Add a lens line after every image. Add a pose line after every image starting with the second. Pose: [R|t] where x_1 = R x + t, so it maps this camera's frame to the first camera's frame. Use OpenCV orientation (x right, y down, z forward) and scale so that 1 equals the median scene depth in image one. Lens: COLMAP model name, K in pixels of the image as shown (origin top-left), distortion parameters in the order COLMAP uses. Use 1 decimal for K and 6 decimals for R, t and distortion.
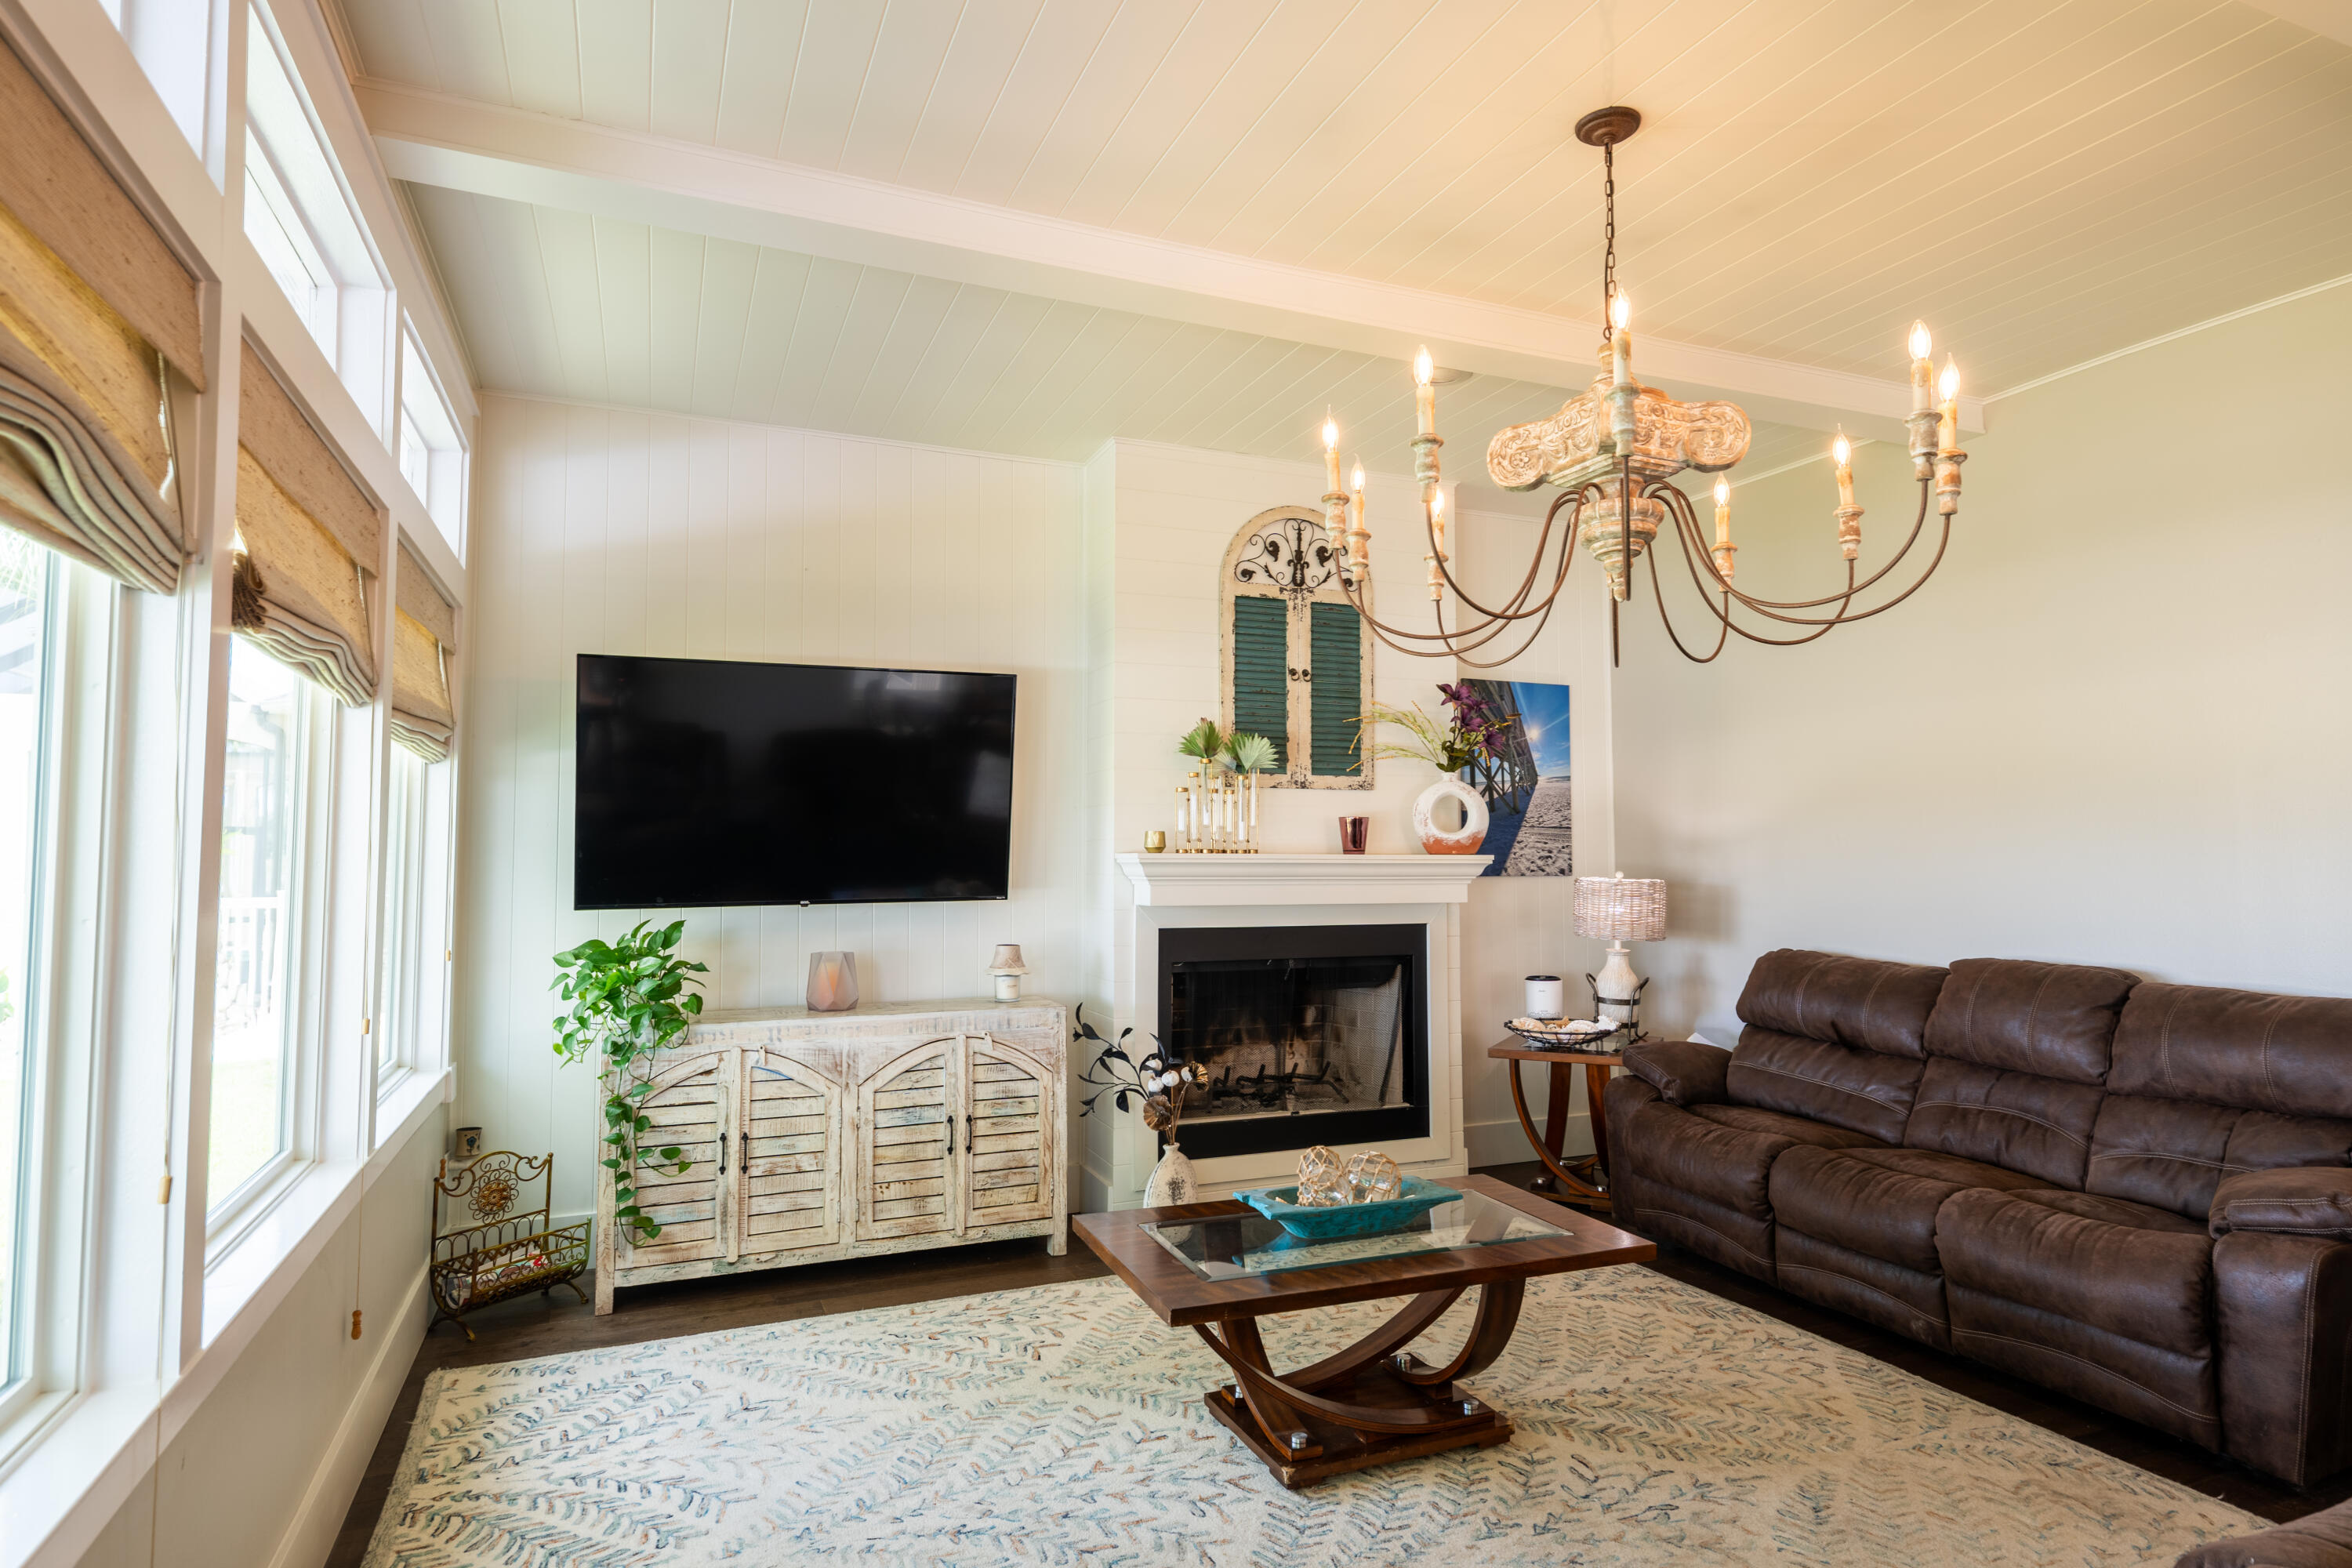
lens RADIAL K [[1294.3, 0, 1182.2], [0, 1294.3, 774.8], [0, 0, 1]] dist [0.007325, -0.002775]
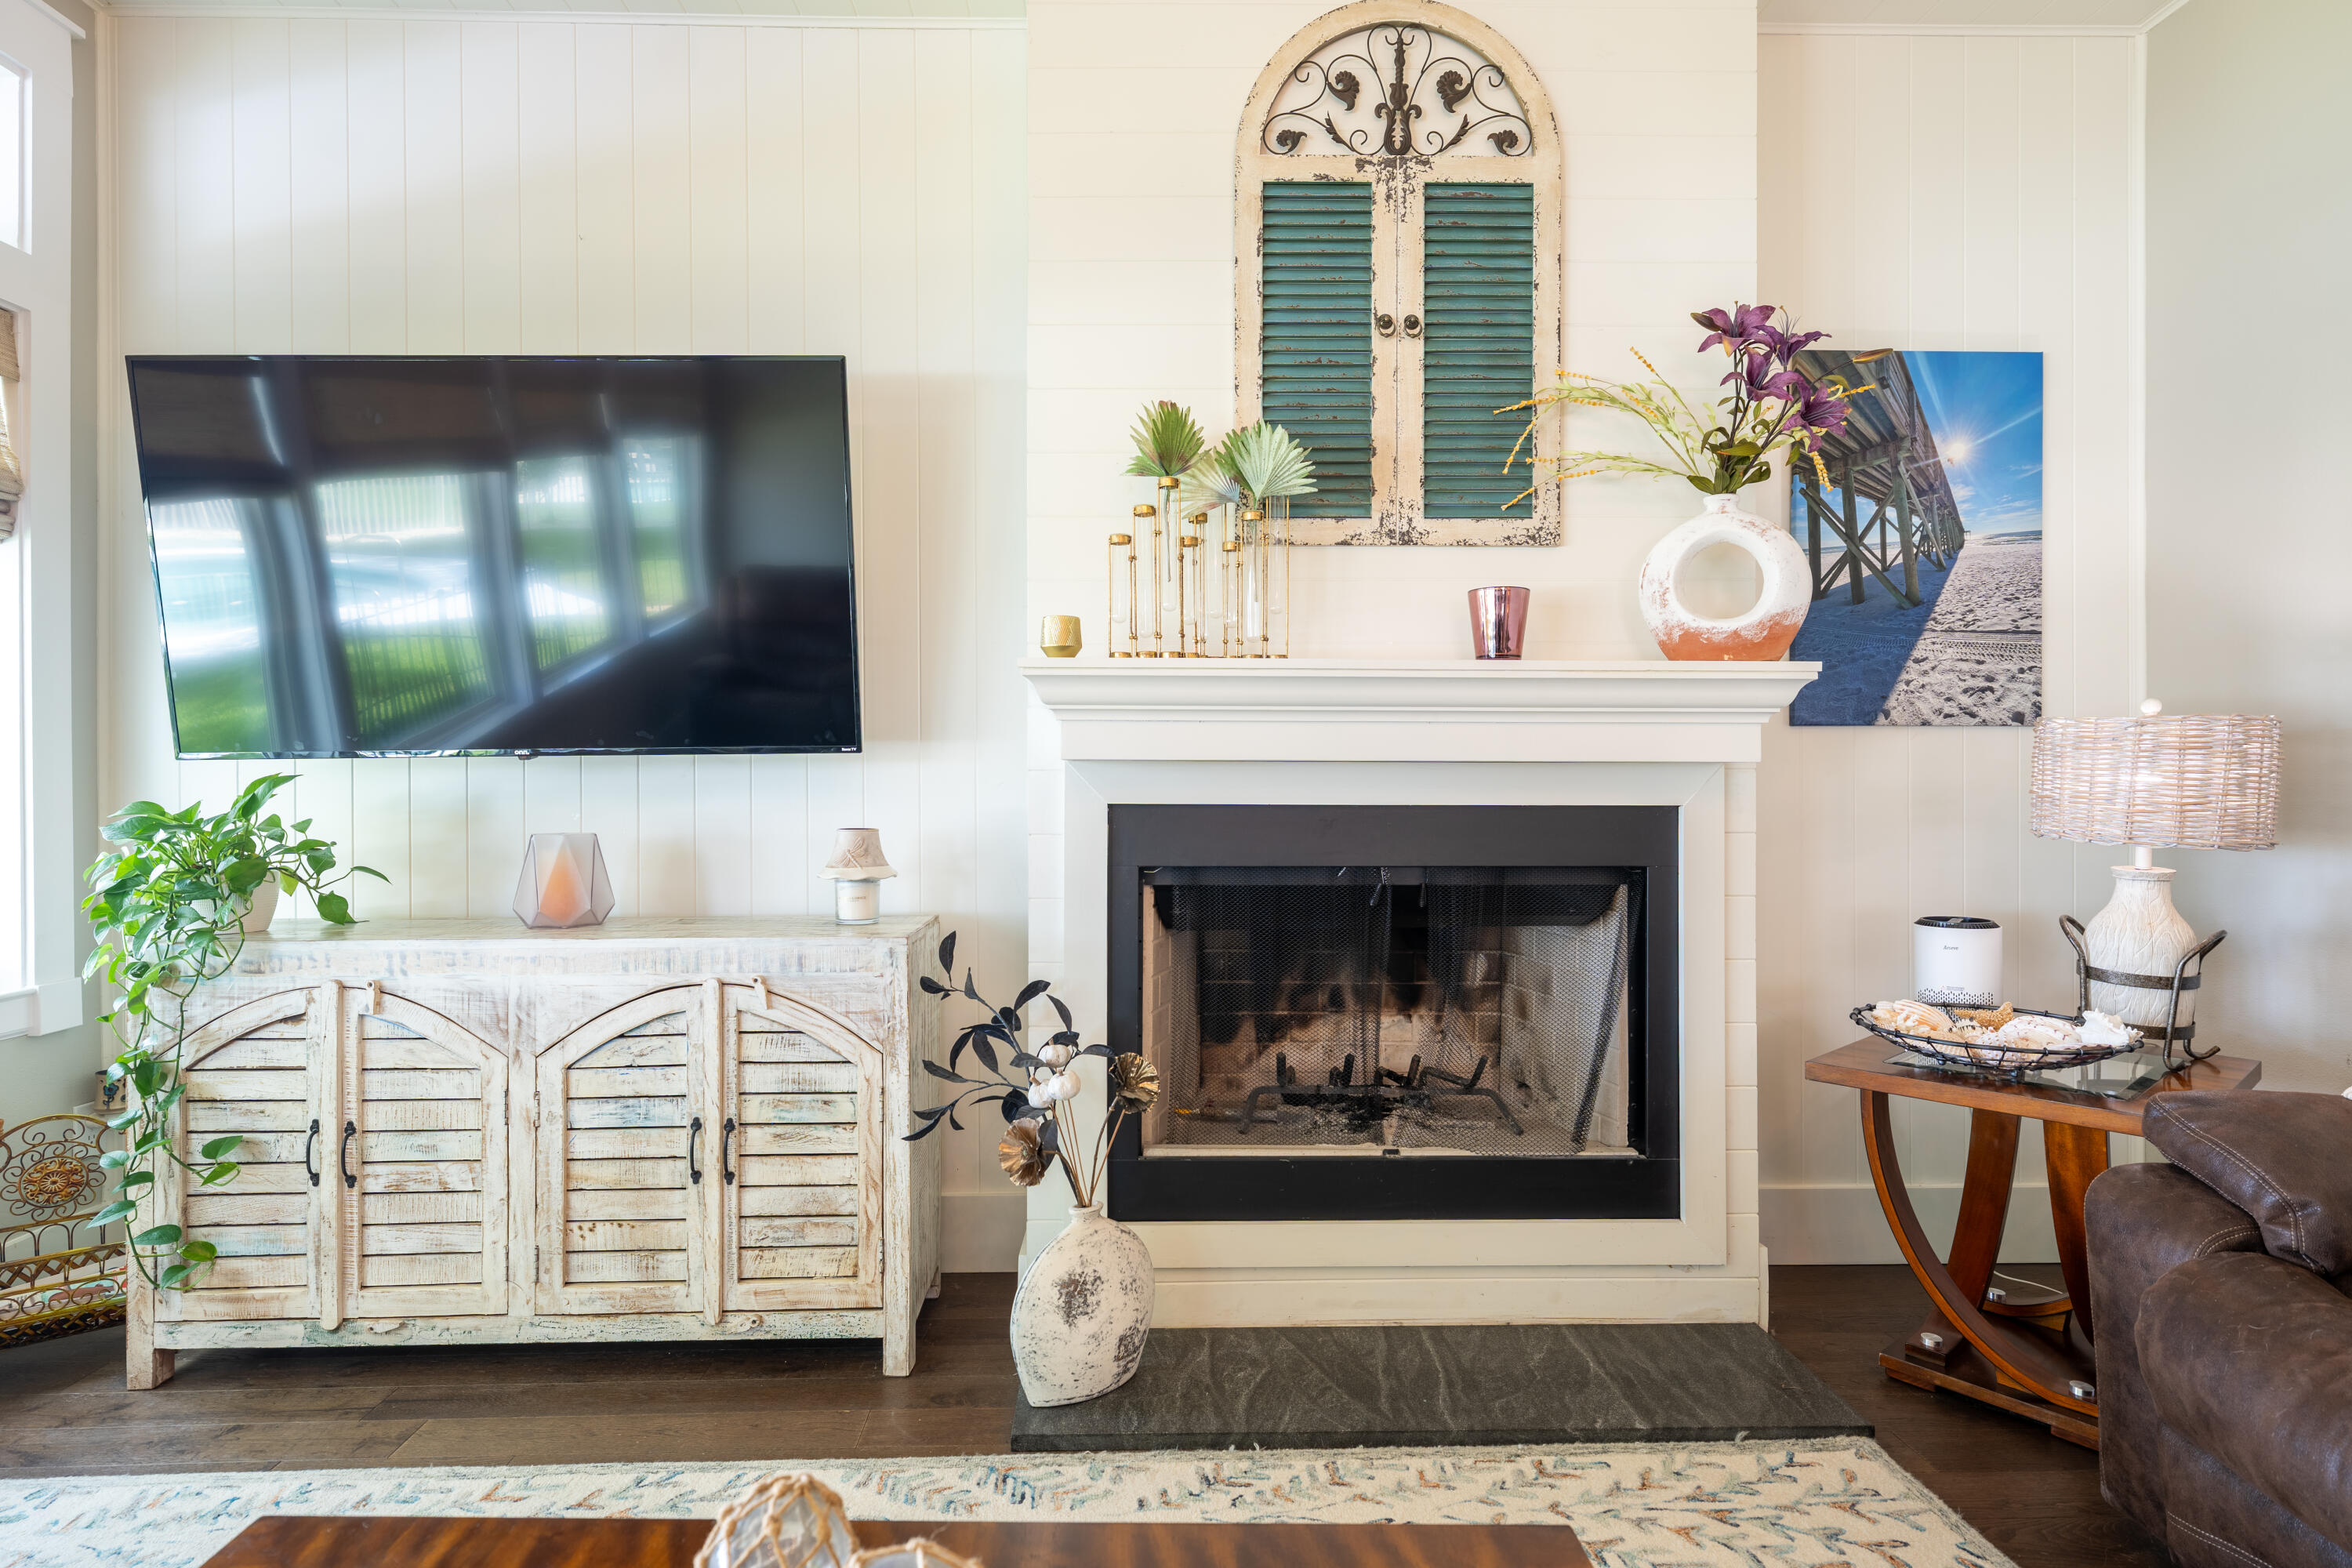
lens RADIAL K [[1206.4, 0, 1155.1], [0, 1206.4, 778.9], [0, 0, 1]] dist [0.004047, -0.000099]
pose [[0.929417, -0.000791, -0.369030, 0.203413], [0.023853, 0.998035, 0.057934, 0.084536], [0.368259, -0.062647, 0.927610, 0.570841]]
